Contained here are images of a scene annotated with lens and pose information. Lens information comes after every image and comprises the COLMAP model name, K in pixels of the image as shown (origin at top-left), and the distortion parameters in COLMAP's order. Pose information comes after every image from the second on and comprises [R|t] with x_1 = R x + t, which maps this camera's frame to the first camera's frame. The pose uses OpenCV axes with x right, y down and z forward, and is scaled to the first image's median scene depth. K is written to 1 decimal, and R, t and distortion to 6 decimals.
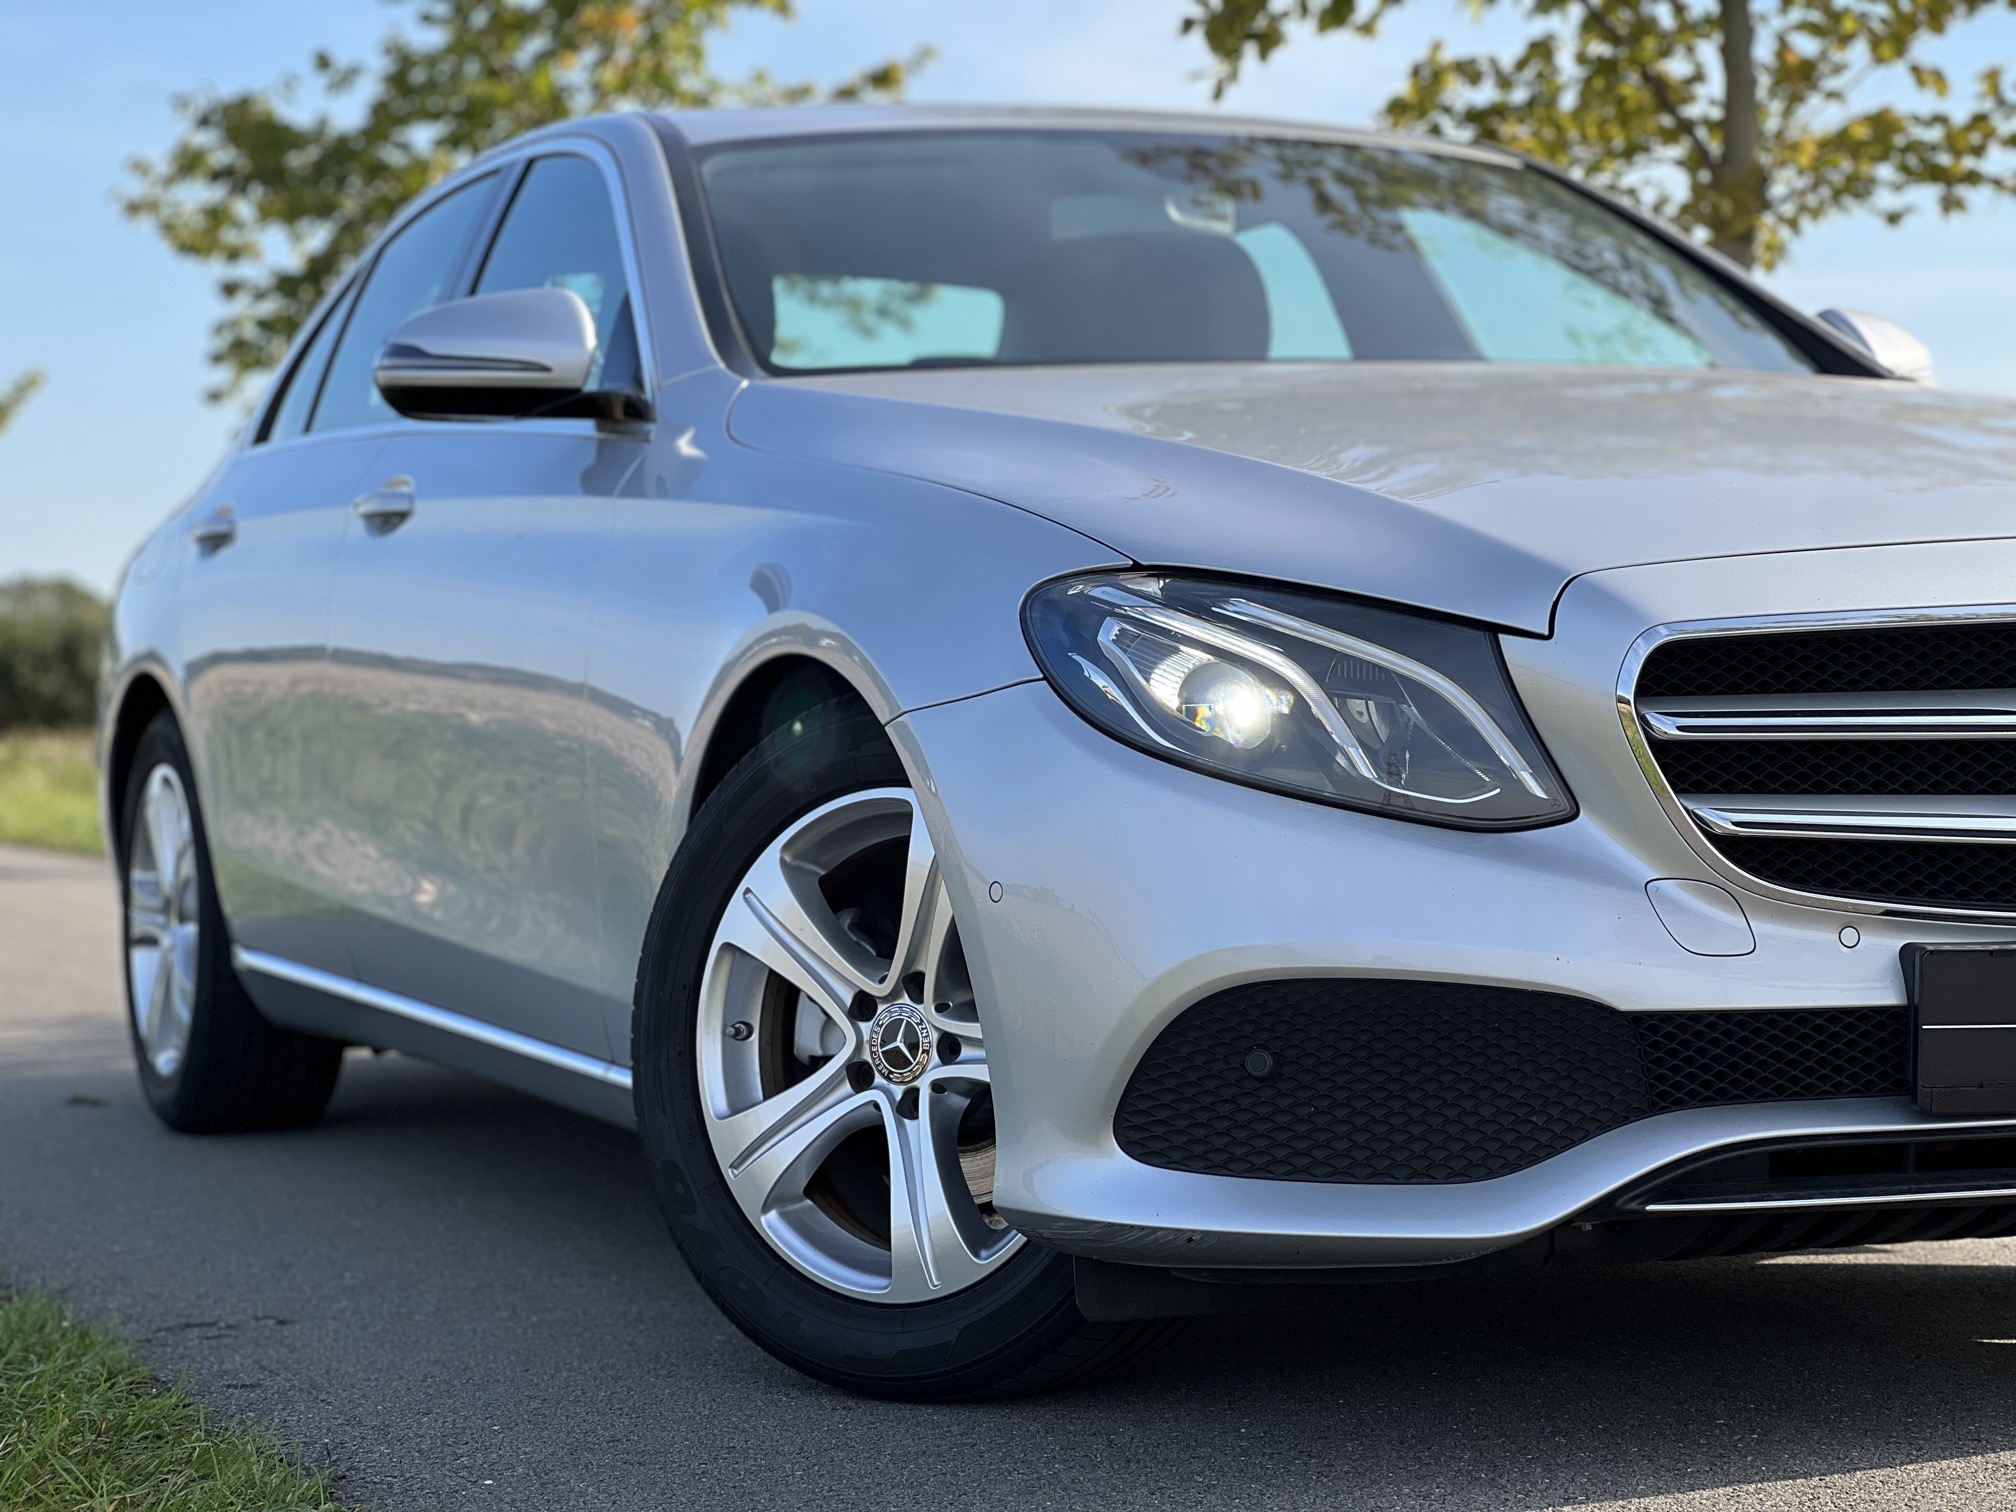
lens RADIAL K [[4336.1, 0, 1057.9], [0, 4336.1, 702.1], [0, 0, 1]] dist [0.185947, 0.000000]
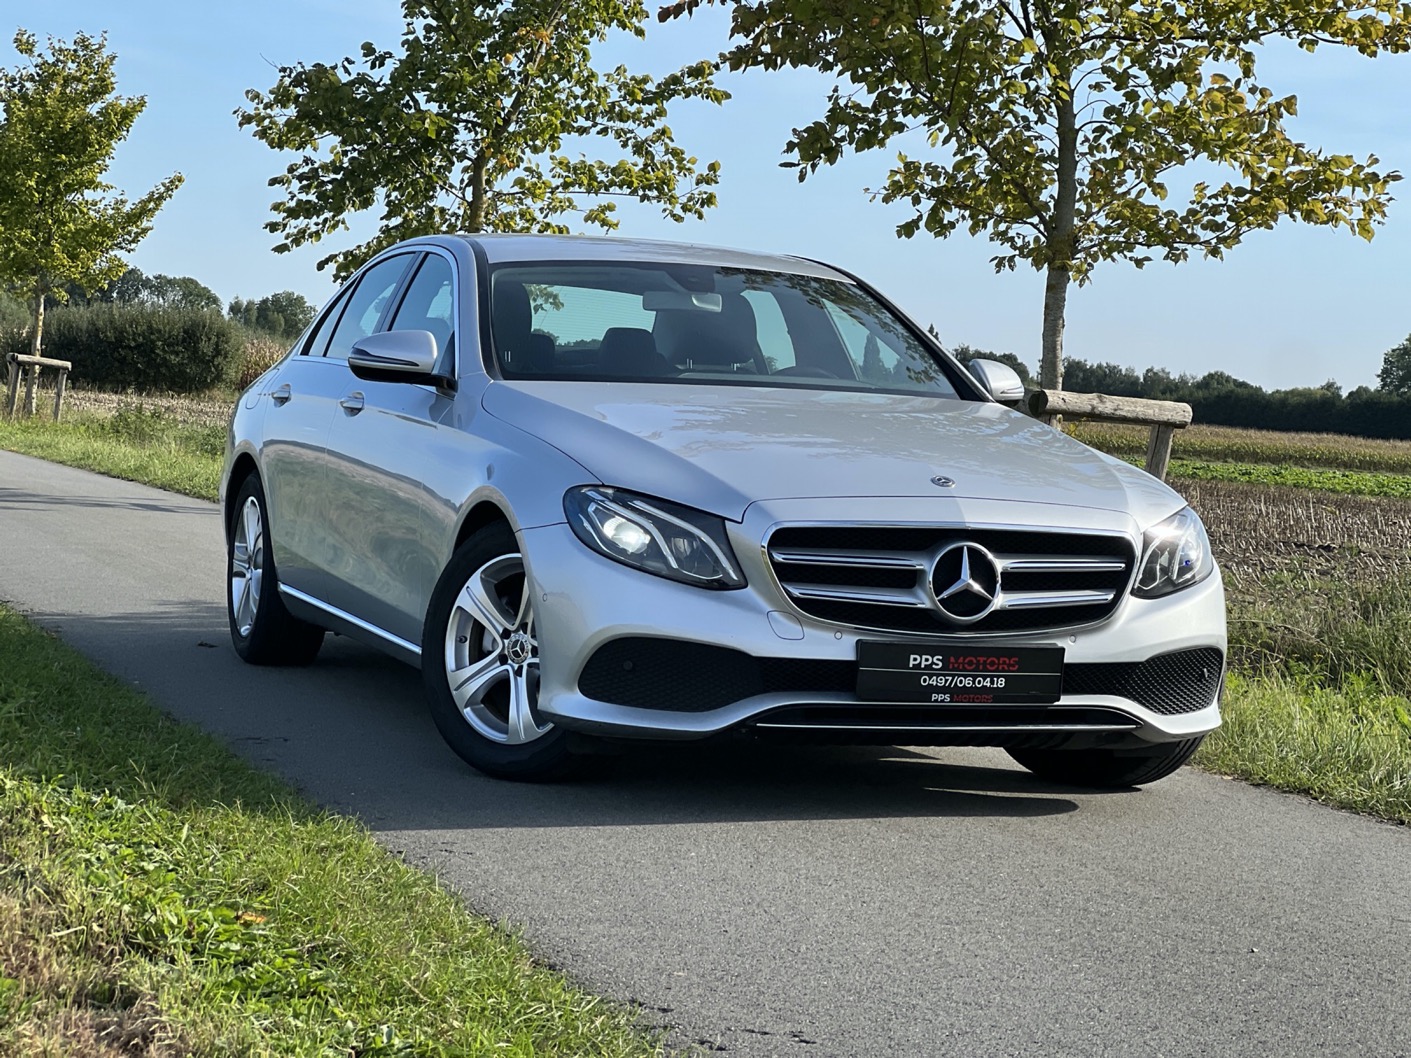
lens RADIAL K [[3034.8, 0, 765.4], [0, 3034.8, 498.5], [0, 0, 1]] dist [0.185947, 0.000000]
pose [[0.997013, 0.070218, -0.032168, 0.144945], [-0.069190, 0.997090, 0.032014, -0.072365], [0.034322, -0.029693, 0.998970, -0.742675]]
